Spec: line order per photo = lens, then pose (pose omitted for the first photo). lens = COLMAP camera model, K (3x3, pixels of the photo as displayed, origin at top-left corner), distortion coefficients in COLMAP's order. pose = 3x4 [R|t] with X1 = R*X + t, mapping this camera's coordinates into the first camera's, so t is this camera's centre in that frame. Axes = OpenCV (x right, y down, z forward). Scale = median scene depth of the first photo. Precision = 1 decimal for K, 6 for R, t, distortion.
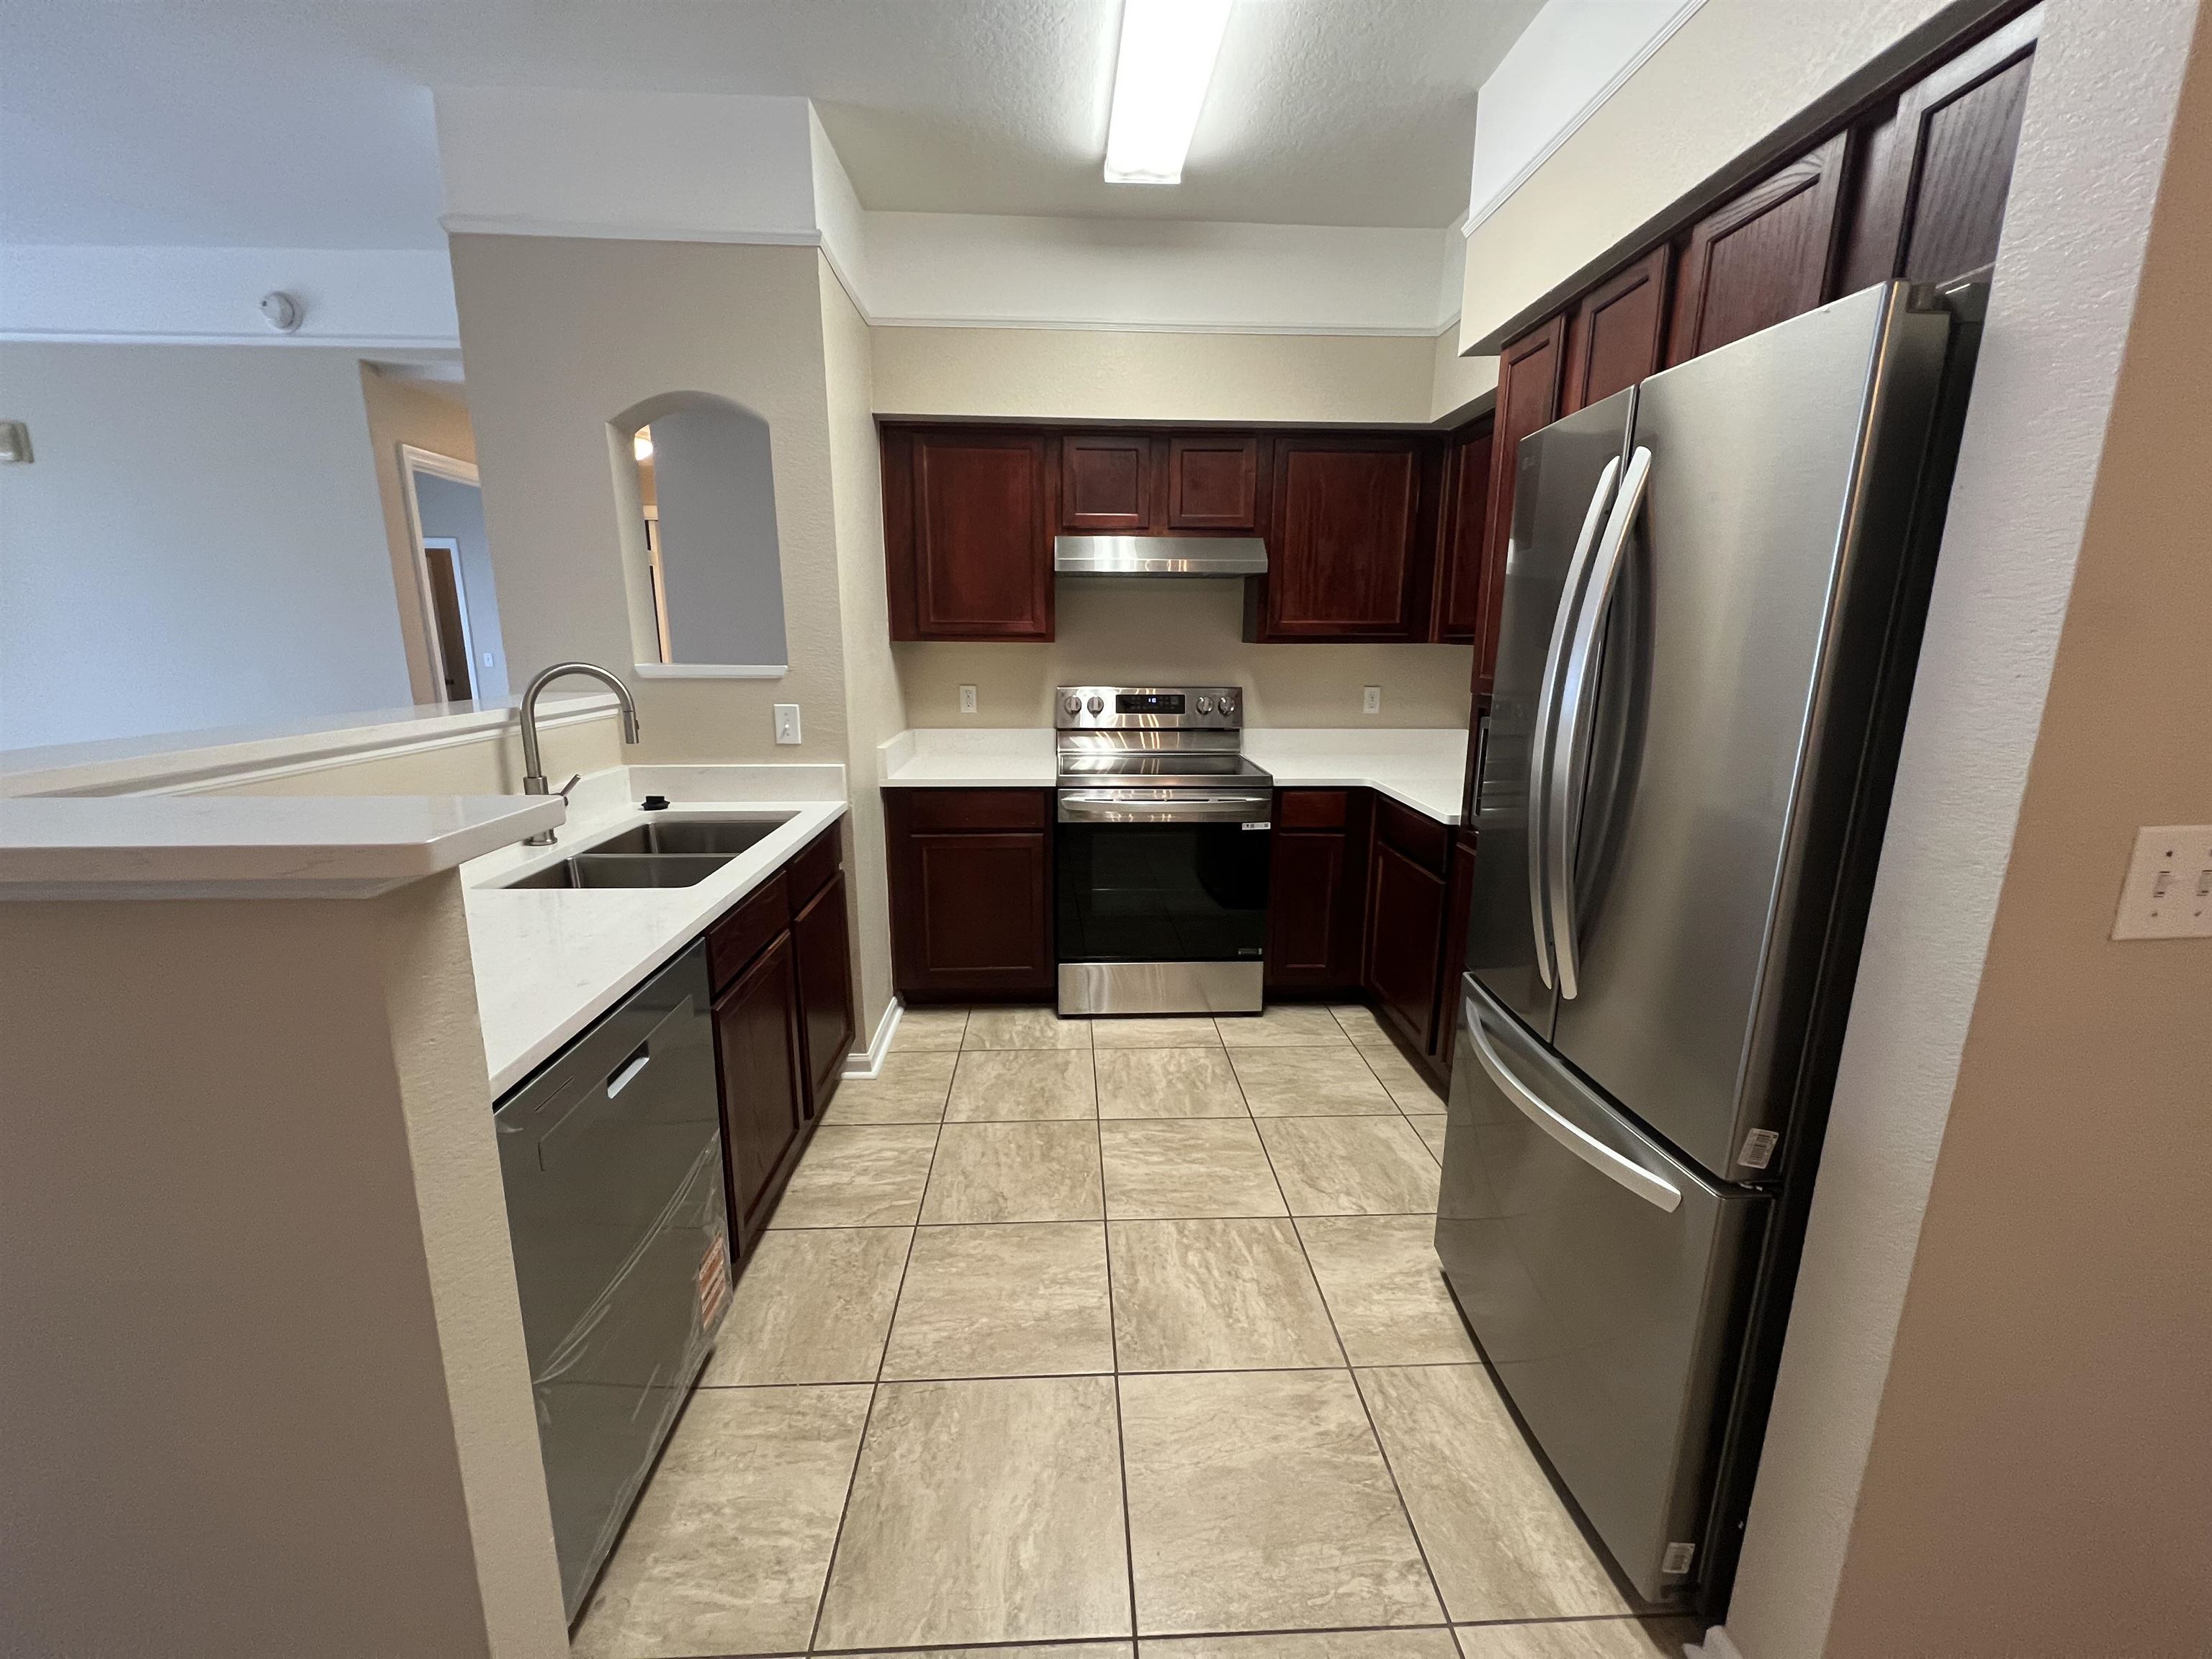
lens RADIAL K [[880.6, 0, 1102.1], [0, 880.6, 825.2], [0, 0, 1]] dist [-0.000650, 0.000659]
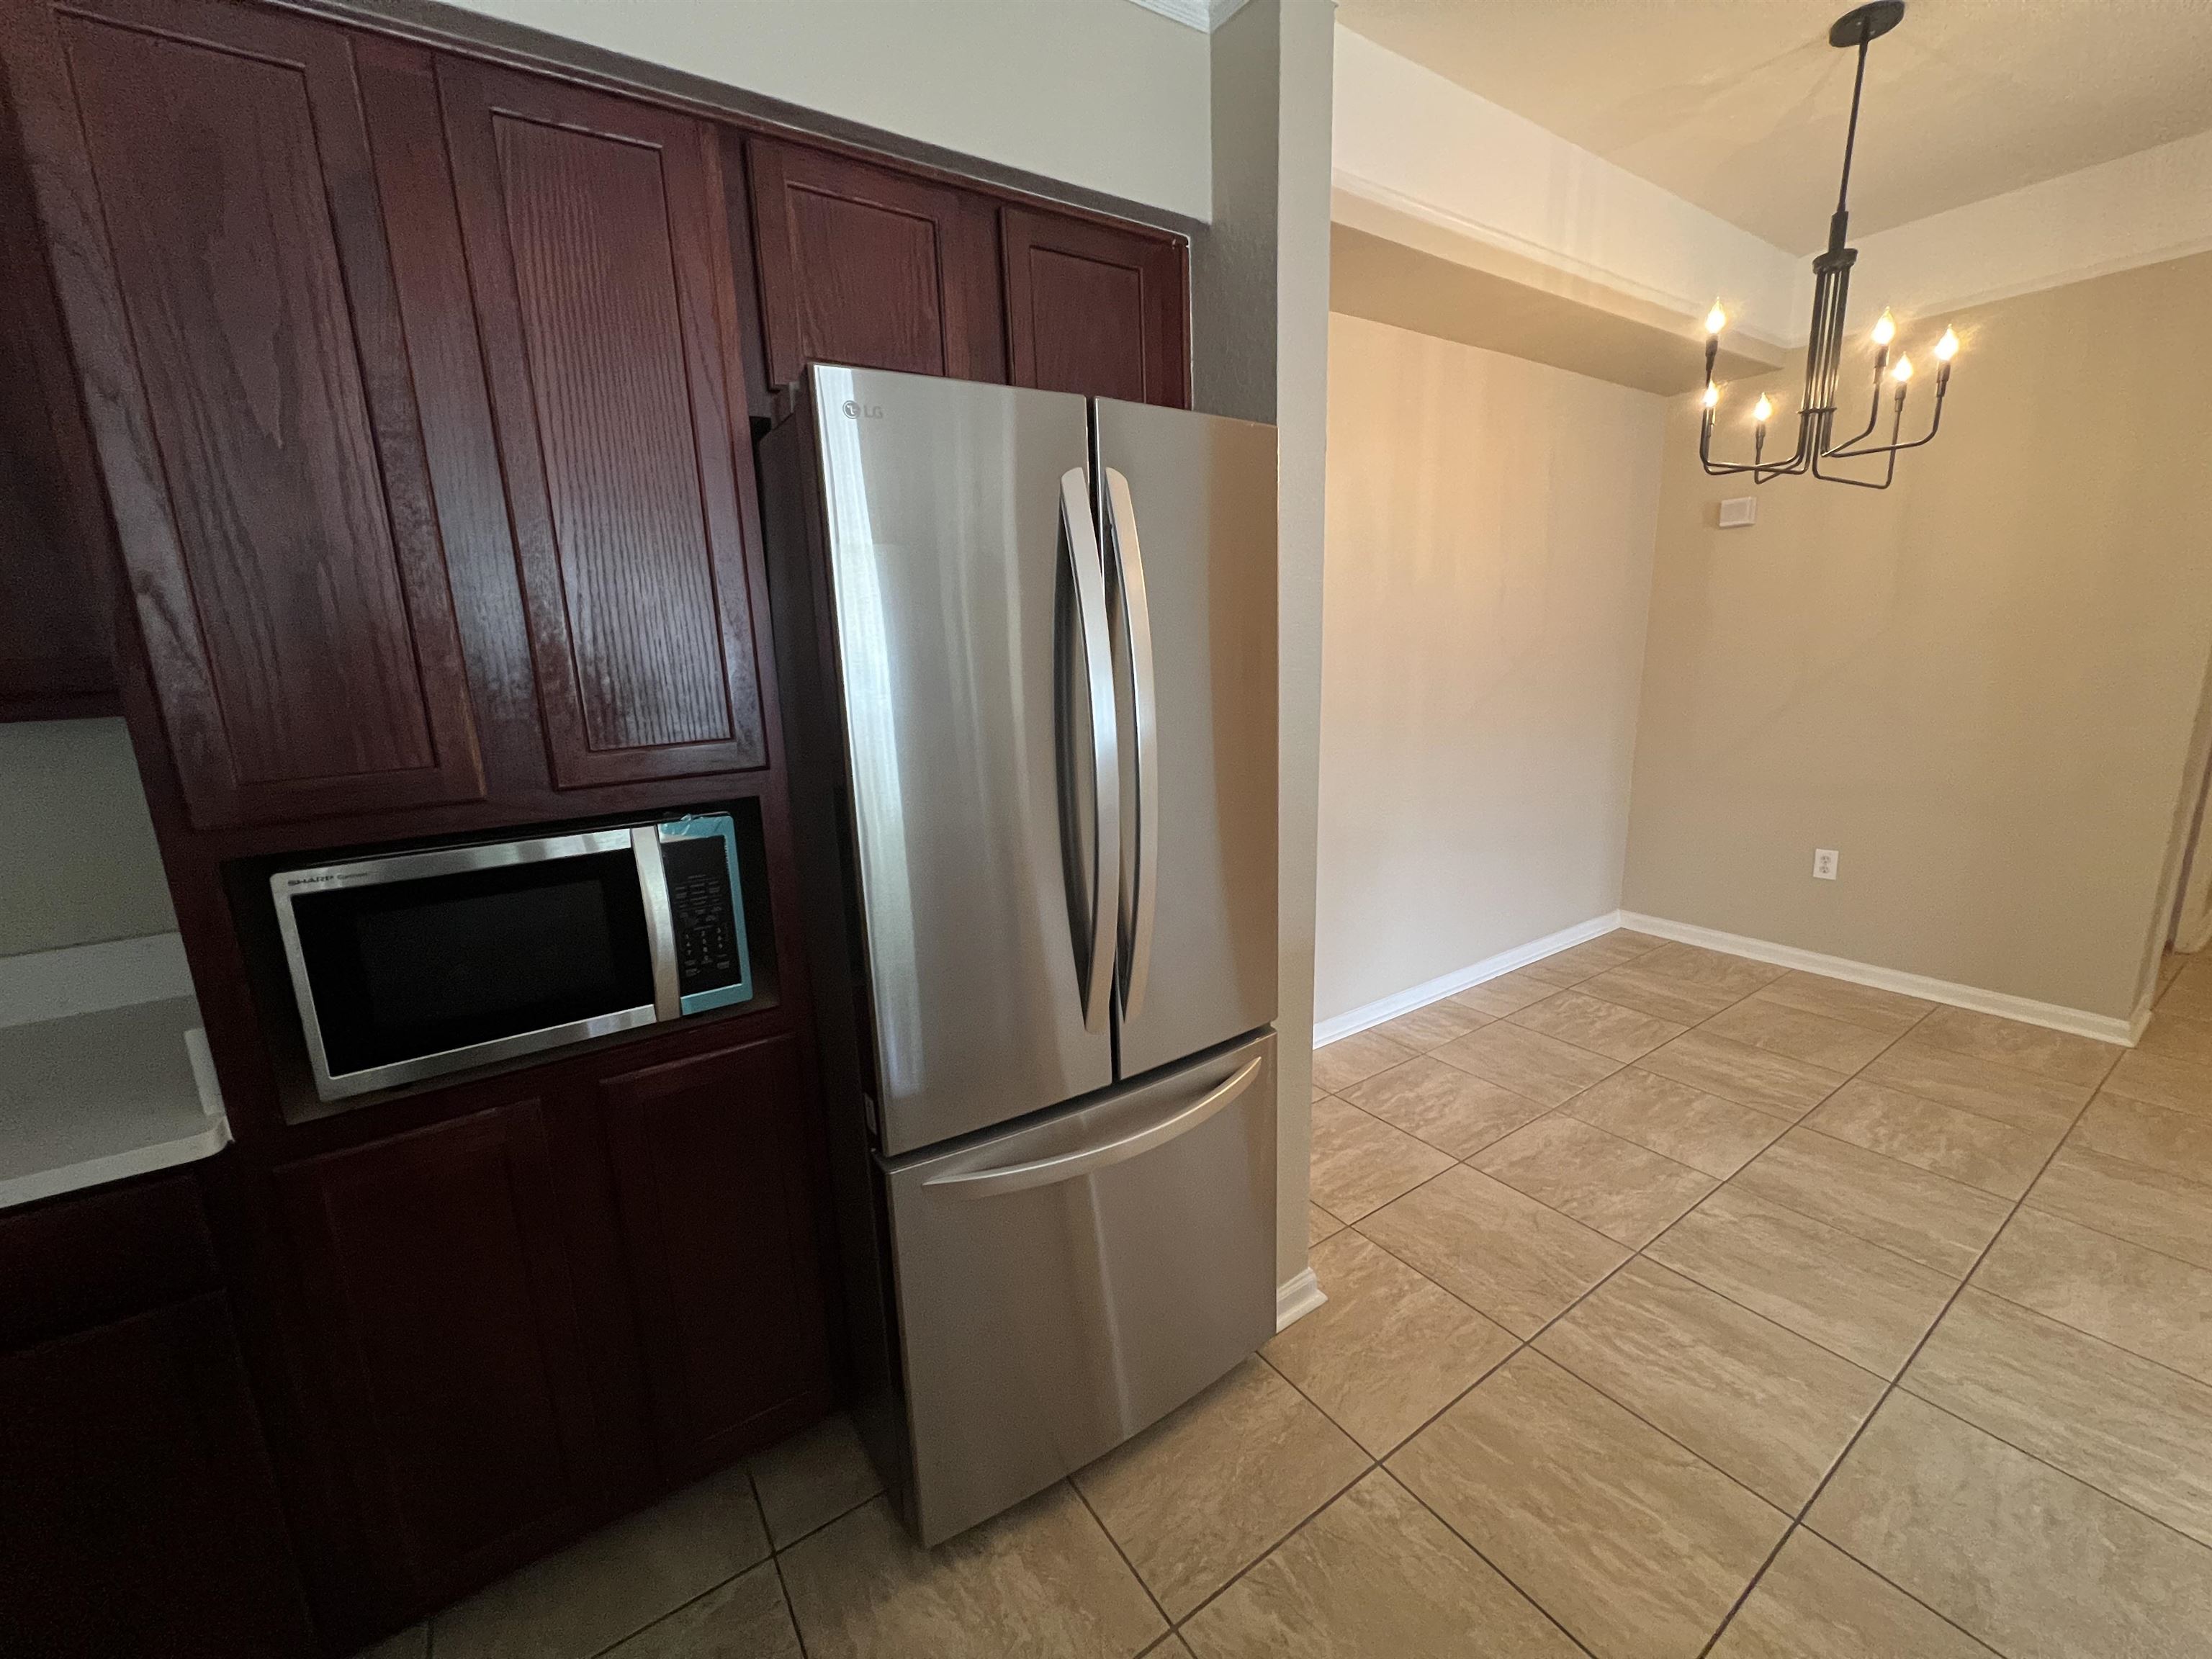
lens RADIAL K [[877.7, 0, 1101.9], [0, 877.7, 826.0], [0, 0, 1]] dist [-0.000285, -0.000280]
pose [[-0.521523, -0.162446, 0.837630, -0.114594], [0.211878, 0.926303, 0.311562, -0.149781], [-0.826511, 0.339962, -0.448670, 0.653631]]
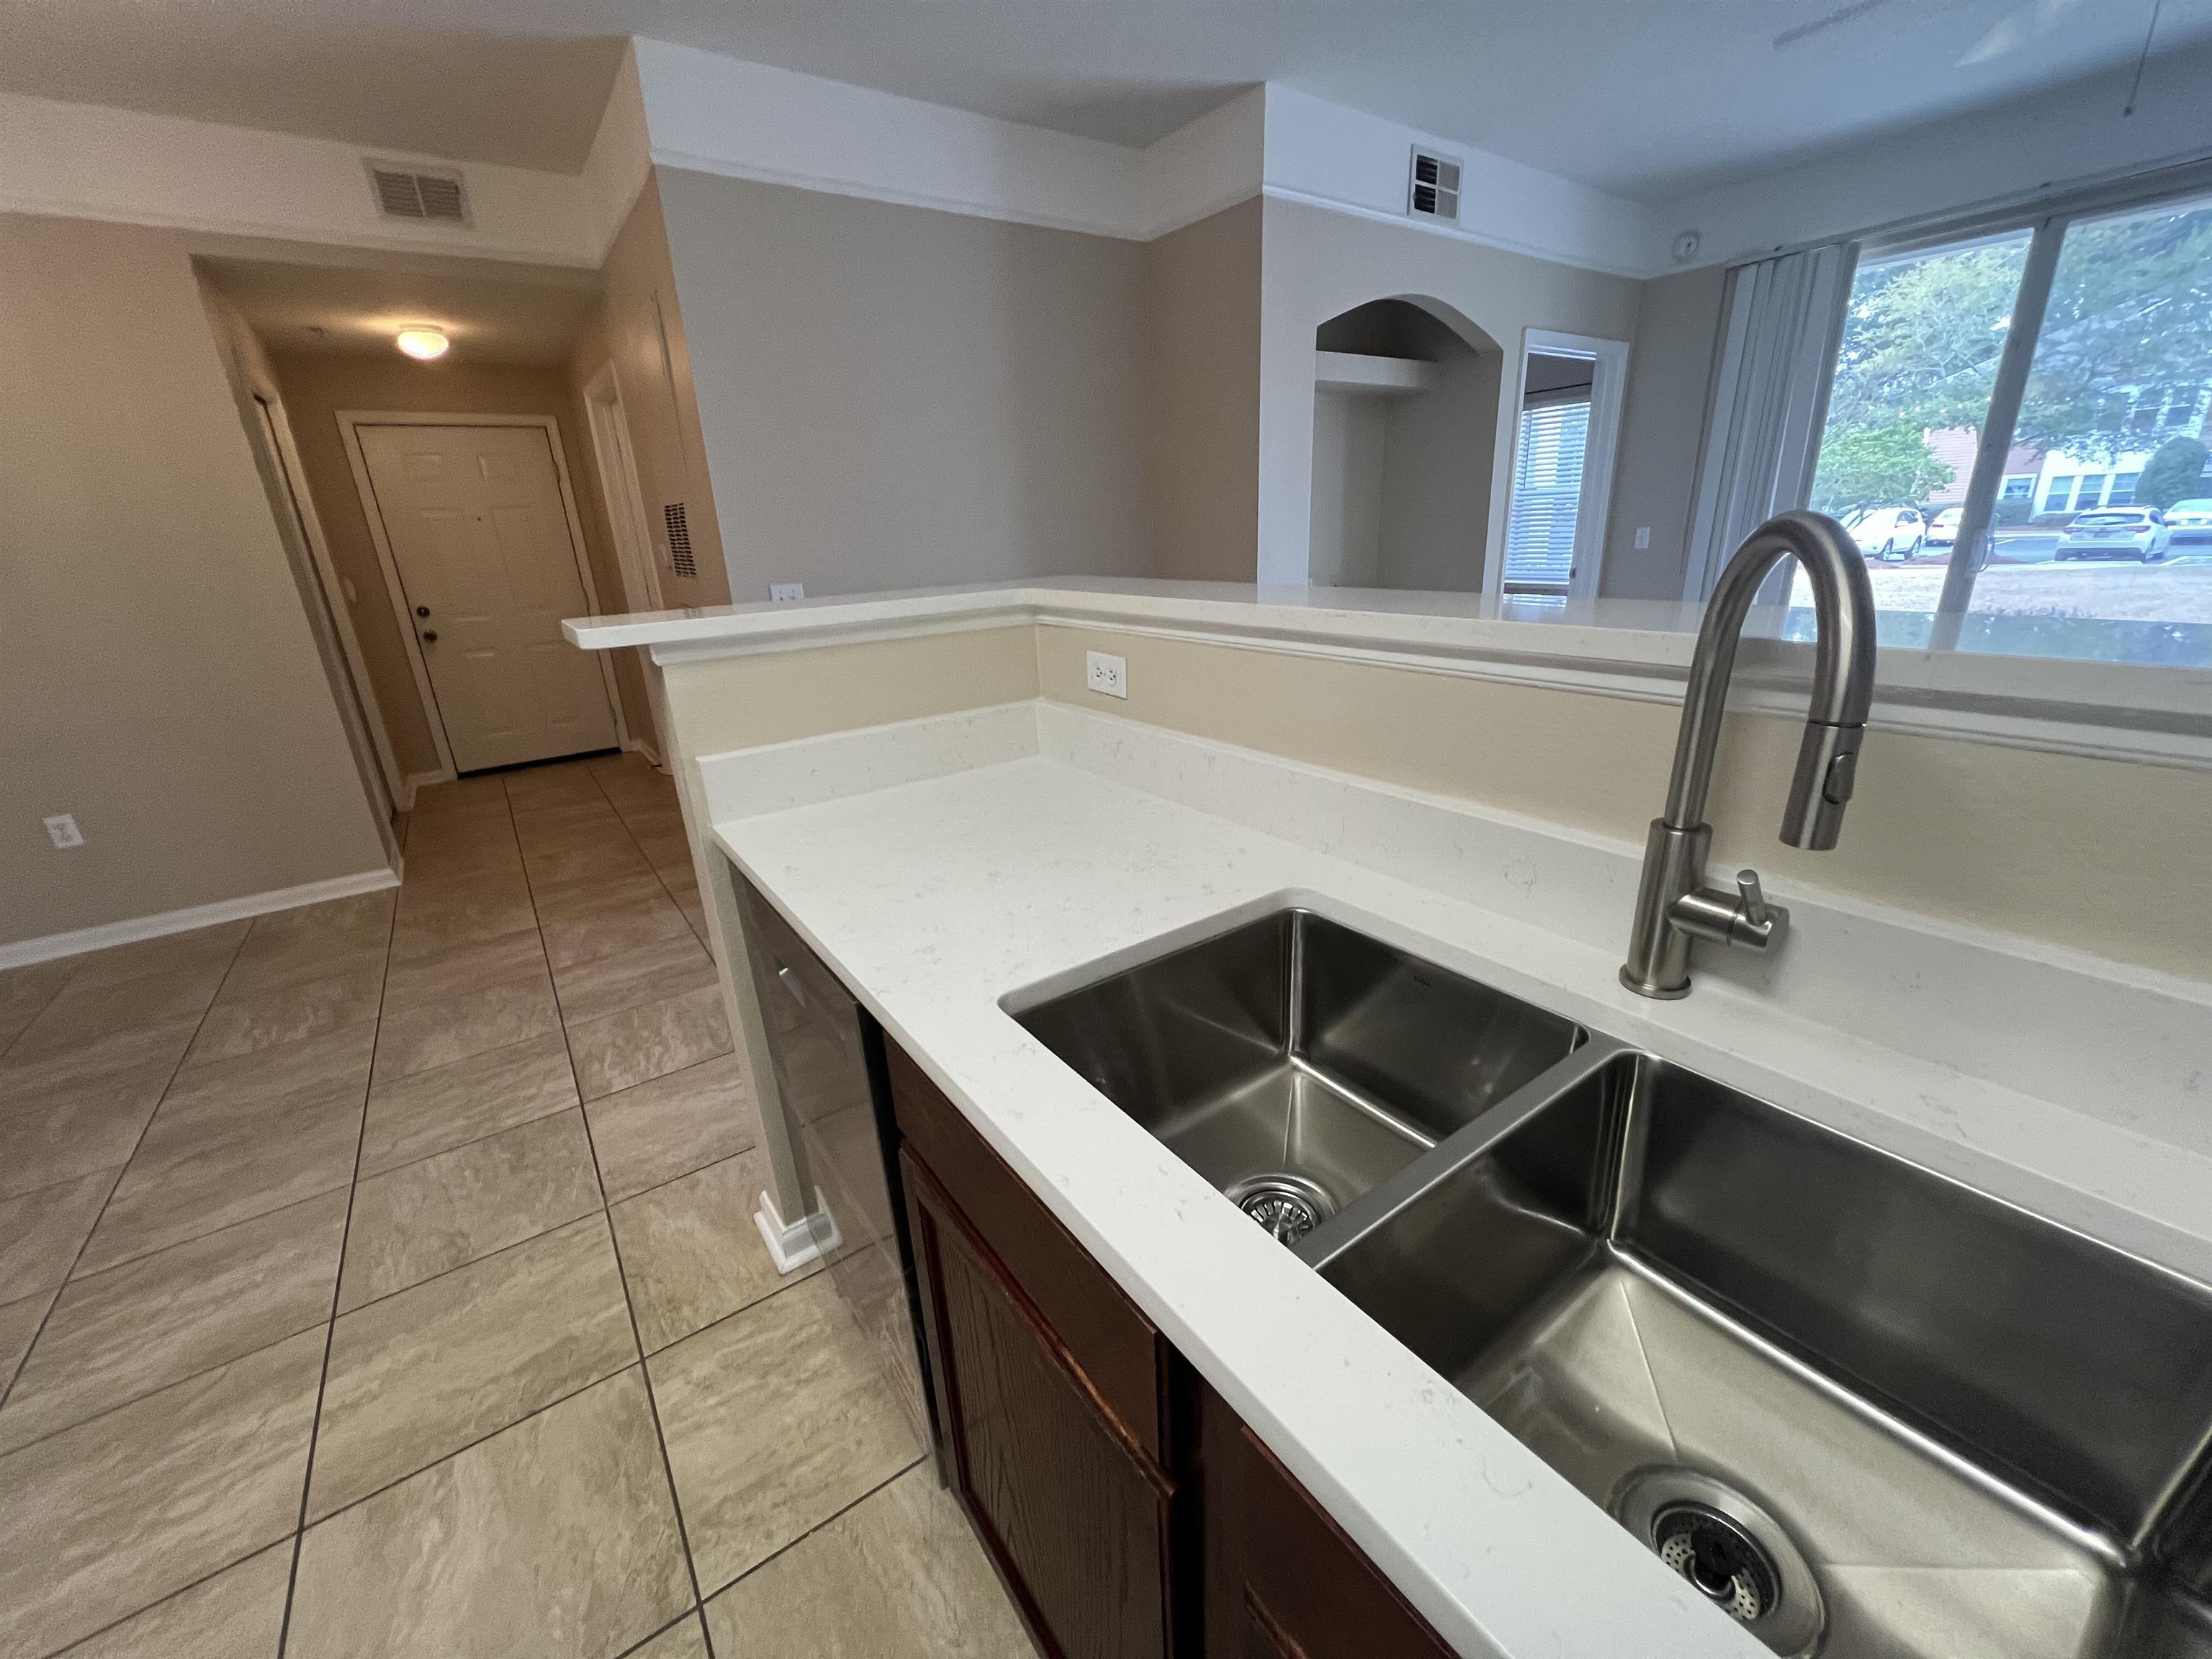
lens RADIAL K [[877.7, 0, 1101.9], [0, 877.7, 826.0], [0, 0, 1]] dist [-0.000285, -0.000280]
pose [[-0.840040, 0.207752, -0.501171, -0.167600], [-0.075674, 0.869875, 0.487434, -0.148291], [0.537221, 0.447389, -0.715008, 0.770229]]
